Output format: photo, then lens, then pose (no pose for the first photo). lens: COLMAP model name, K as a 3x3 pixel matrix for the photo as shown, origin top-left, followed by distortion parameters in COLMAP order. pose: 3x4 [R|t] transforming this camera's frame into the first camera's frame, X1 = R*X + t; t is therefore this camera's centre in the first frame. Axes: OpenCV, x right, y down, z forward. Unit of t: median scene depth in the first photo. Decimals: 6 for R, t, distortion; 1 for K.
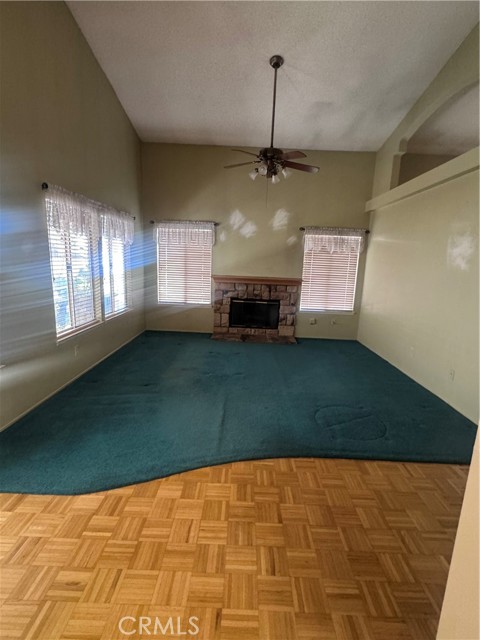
lens RADIAL K [[315.7, 0, 239.7], [0, 315.7, 322.0], [0, 0, 1]] dist [-0.005123, -0.000746]
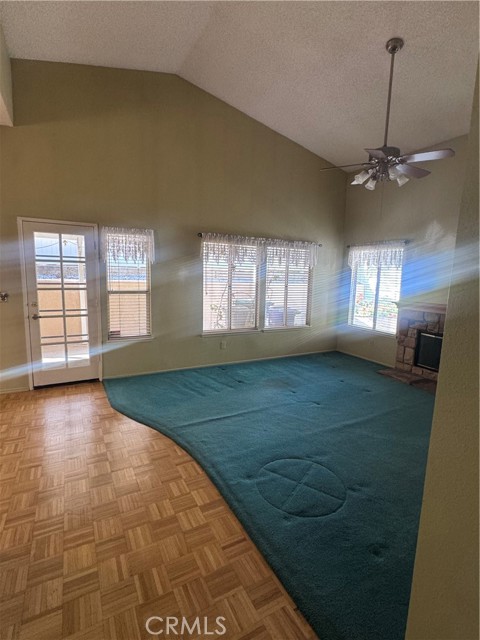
lens RADIAL K [[315.7, 0, 239.0], [0, 315.7, 318.8], [0, 0, 1]] dist [-0.005123, -0.000746]
pose [[0.495555, 0.096831, -0.863162, 0.435905], [-0.176666, 0.984230, 0.008986, -0.030434], [0.850420, 0.148039, 0.504847, 0.203790]]
